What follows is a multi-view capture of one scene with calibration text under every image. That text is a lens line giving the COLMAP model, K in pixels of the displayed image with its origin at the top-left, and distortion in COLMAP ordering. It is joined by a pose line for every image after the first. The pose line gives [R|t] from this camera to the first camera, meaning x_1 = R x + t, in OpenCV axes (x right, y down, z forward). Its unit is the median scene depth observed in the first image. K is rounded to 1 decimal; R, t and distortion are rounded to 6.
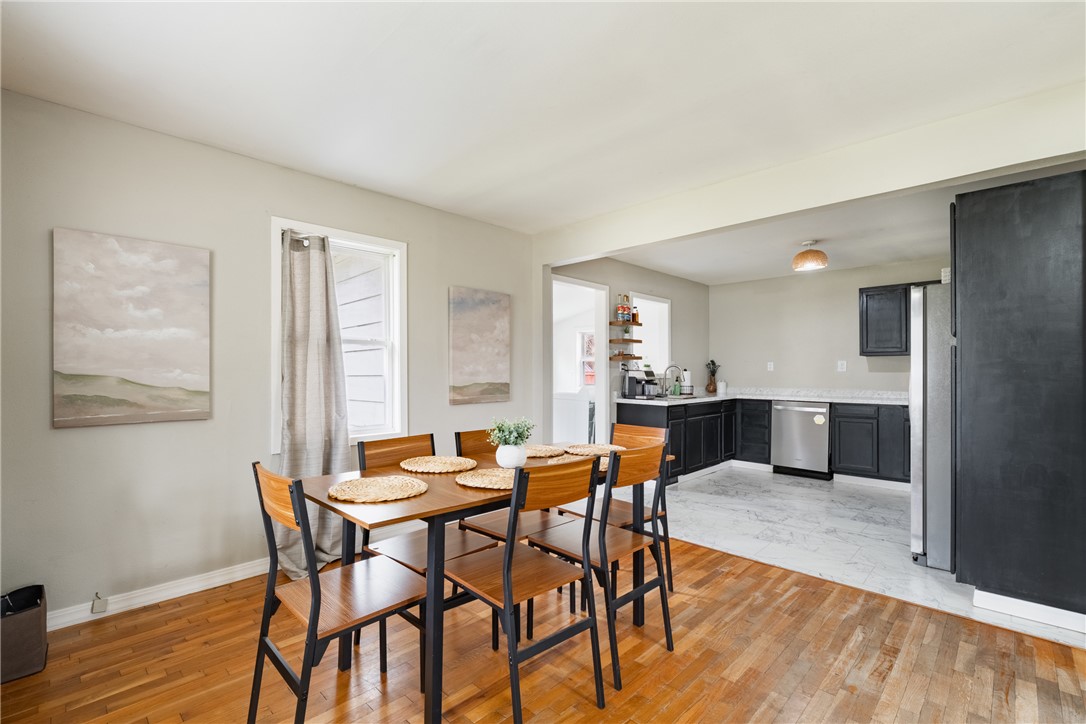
lens RADIAL K [[461.4, 0, 543.7], [0, 461.4, 367.7], [0, 0, 1]] dist [0.013407, 0.000505]
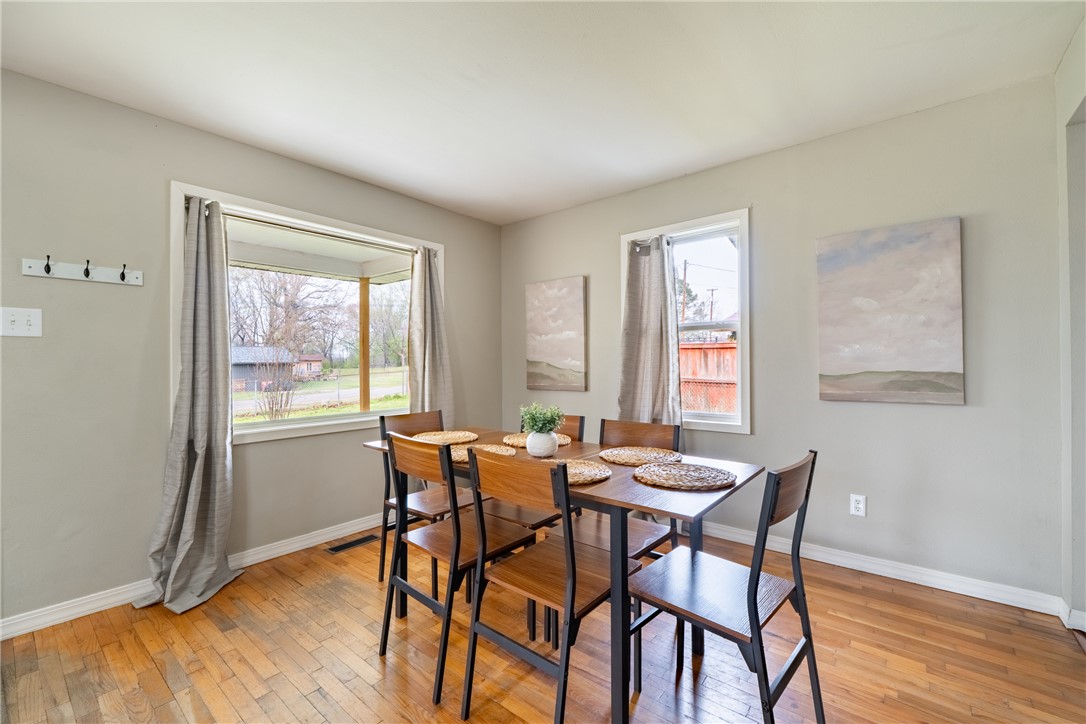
lens RADIAL K [[461.4, 0, 544.1], [0, 461.4, 362.7], [0, 0, 1]] dist [0.013407, 0.000505]
pose [[0.126491, -0.001957, -0.991966, 0.728145], [0.019780, 0.999804, 0.000550, 0.018119], [0.991771, -0.019691, 0.126505, 0.718493]]
